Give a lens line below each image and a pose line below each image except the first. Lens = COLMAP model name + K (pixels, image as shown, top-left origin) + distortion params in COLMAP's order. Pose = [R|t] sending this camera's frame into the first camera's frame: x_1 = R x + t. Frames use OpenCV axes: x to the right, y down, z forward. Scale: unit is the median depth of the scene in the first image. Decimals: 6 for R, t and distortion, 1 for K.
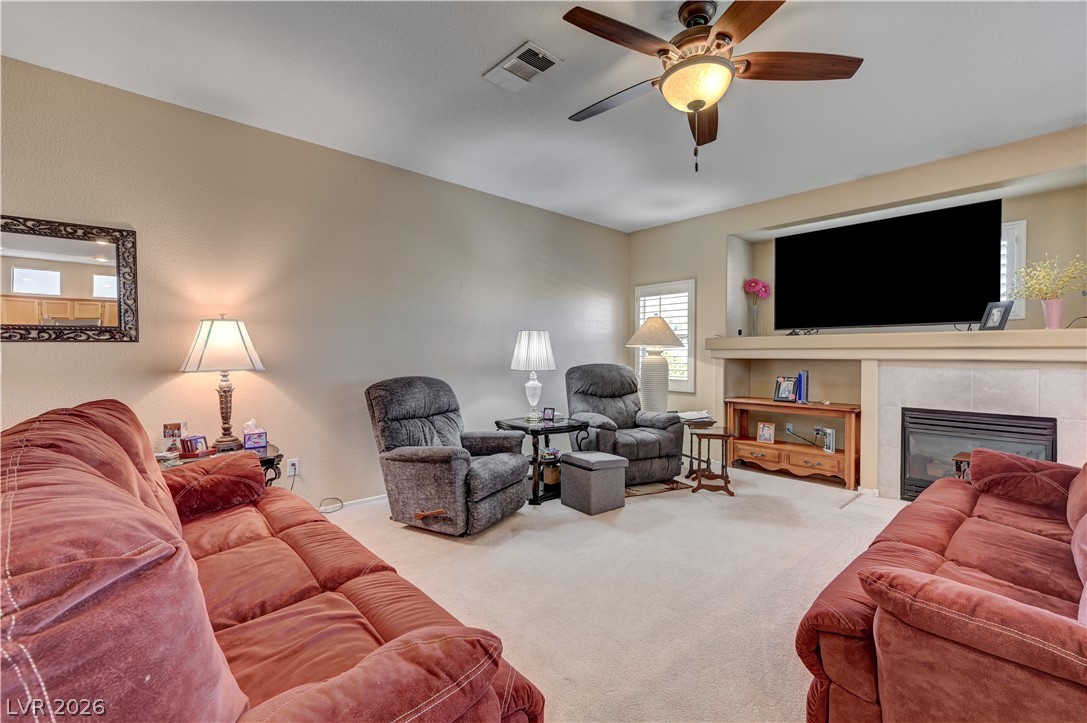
lens RADIAL K [[465.3, 0, 543.8], [0, 465.3, 356.8], [0, 0, 1]] dist [-0.000075, 0.000033]
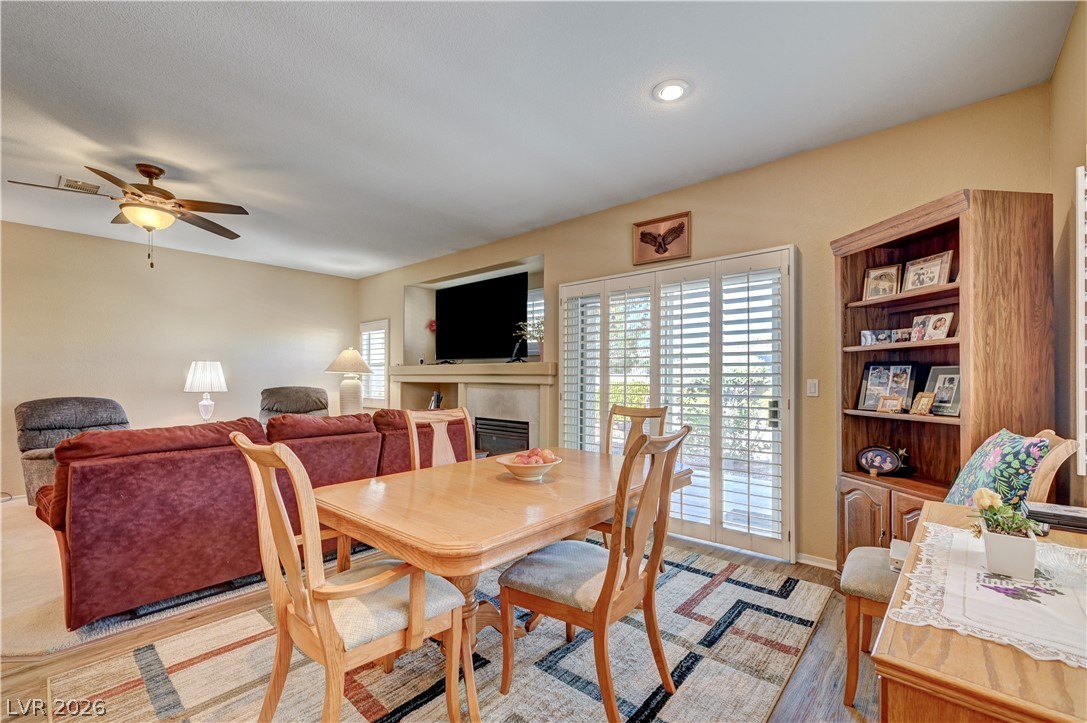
lens RADIAL K [[459.5, 0, 543.2], [0, 459.5, 376.0], [0, 0, 1]] dist [-0.000759, -0.000395]
pose [[0.993305, -0.001119, 0.115520, 0.736247], [0.001865, 0.999978, -0.006351, -0.005082], [-0.115511, 0.006523, 0.993285, -0.359042]]
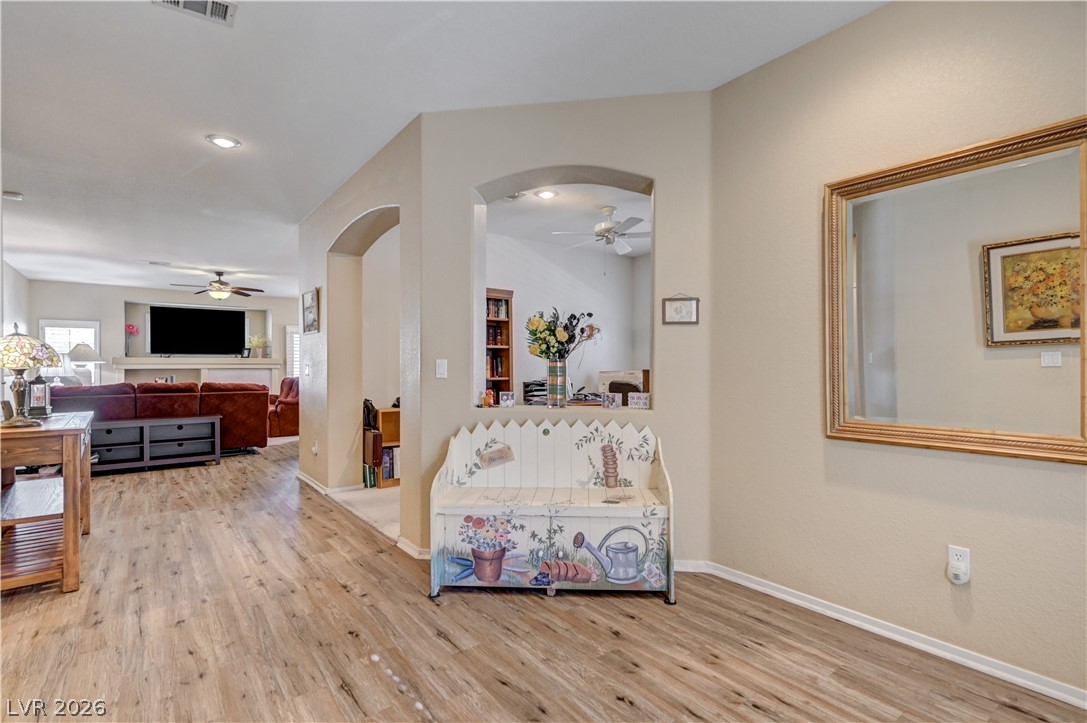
lens RADIAL K [[530.7, 0, 547.0], [0, 530.7, 365.3], [0, 0, 1]] dist [0.002392, 0.000483]
pose [[0.081277, -0.001032, 0.996691, -1.768317], [0.009946, 0.999951, 0.000224, 0.005933], [-0.996642, 0.009895, 0.081283, -0.923094]]
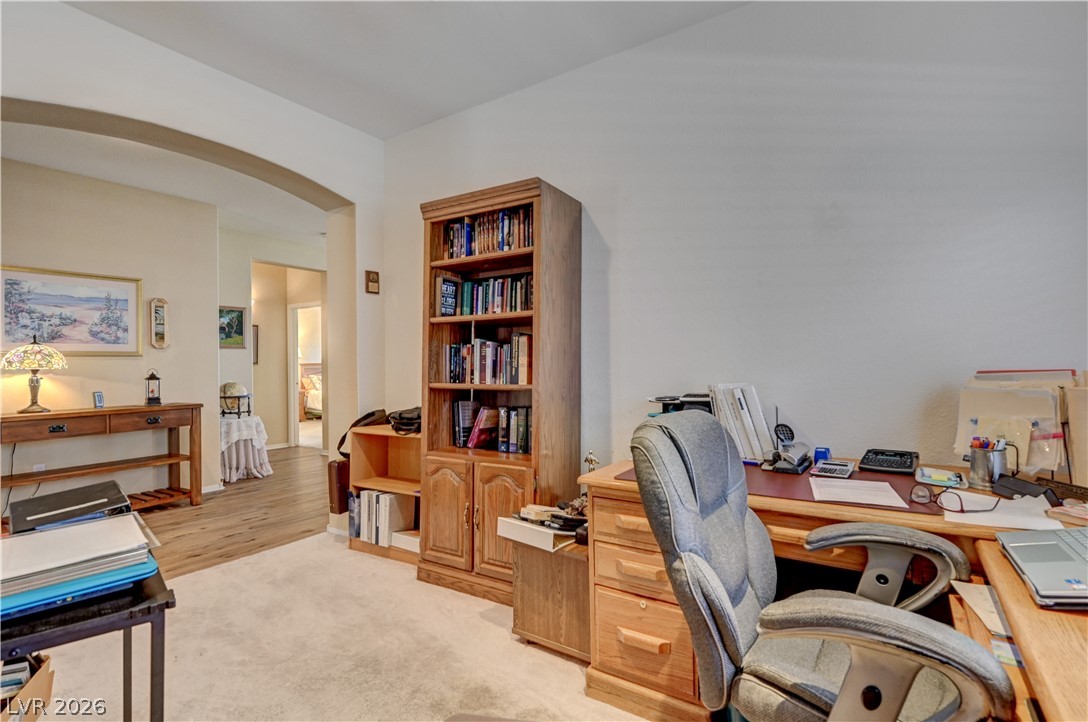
lens RADIAL K [[528.9, 0, 544.0], [0, 528.9, 361.0], [0, 0, 1]] dist [0.002048, 0.000477]
pose [[0.969343, -0.013453, 0.245343, -0.509501], [0.016938, 0.999783, -0.012099, 0.016652], [-0.245127, 0.015884, 0.969361, -1.284670]]
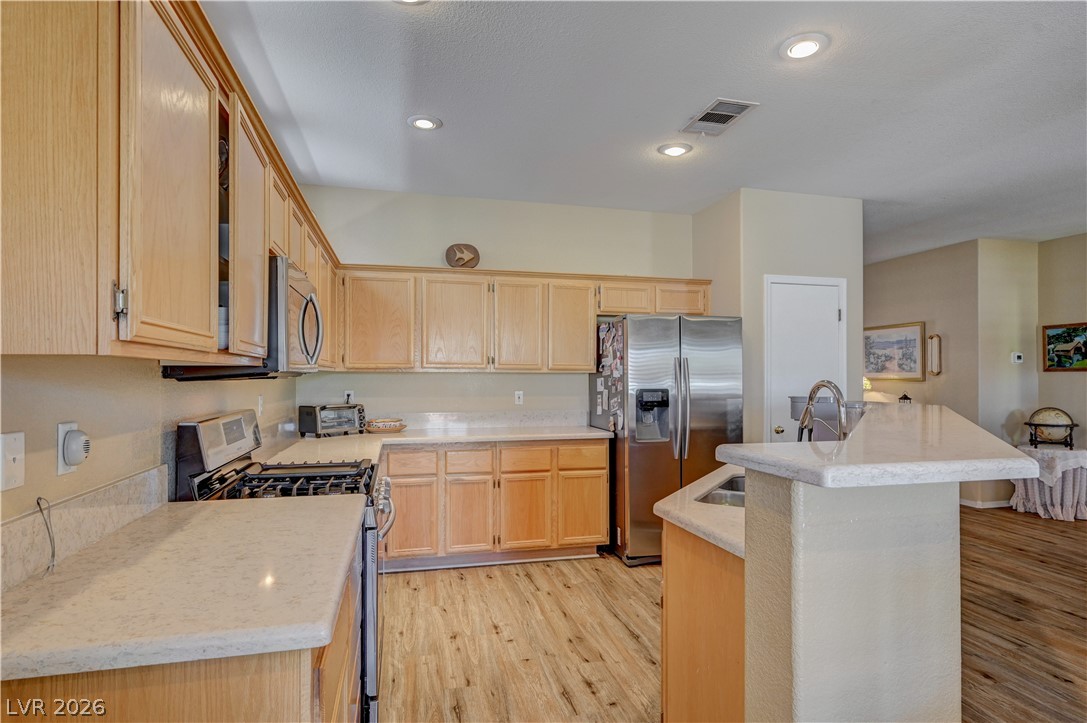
lens RADIAL K [[580.2, 0, 543.6], [0, 580.2, 367.4], [0, 0, 1]] dist [0.000462, 0.000870]
pose [[-0.472021, -0.014321, -0.881471, 0.799790], [-0.006859, 0.999897, -0.012572, -0.031091], [0.881560, 0.000111, -0.472071, -0.187715]]
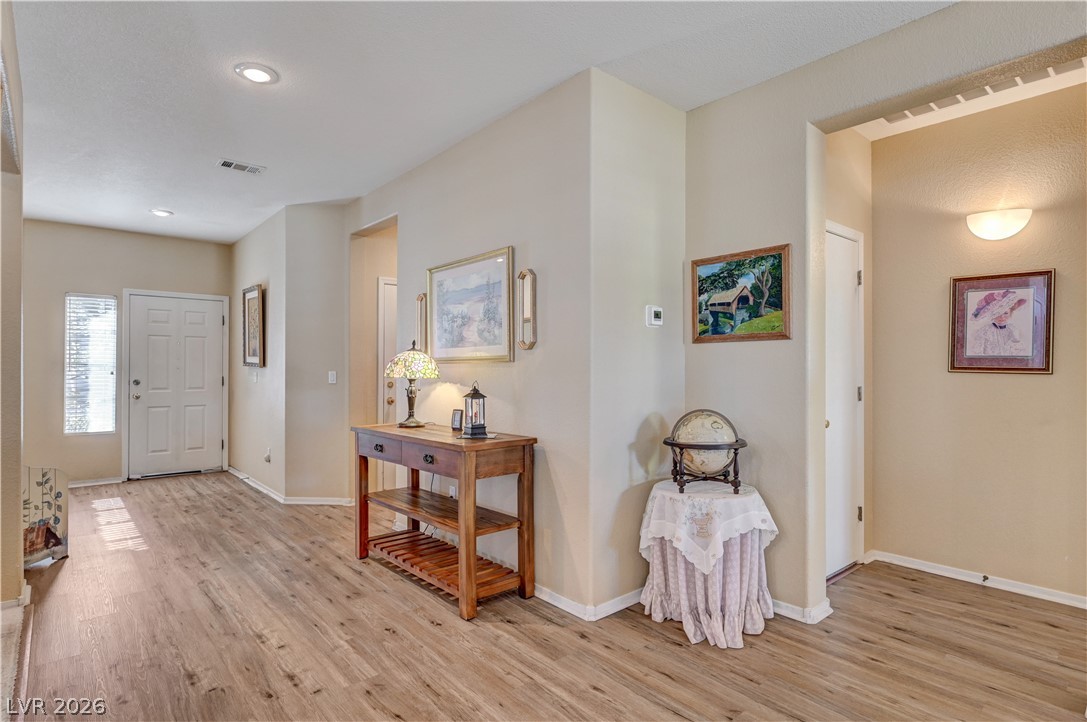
lens RADIAL K [[561.8, 0, 542.8], [0, 561.8, 367.1], [0, 0, 1]] dist [-0.000012, -0.000037]
pose [[-0.019980, -0.004853, -0.999789, -0.271064], [-0.005435, 0.999974, -0.004745, -0.009520], [0.999786, 0.005339, -0.020006, 0.033749]]
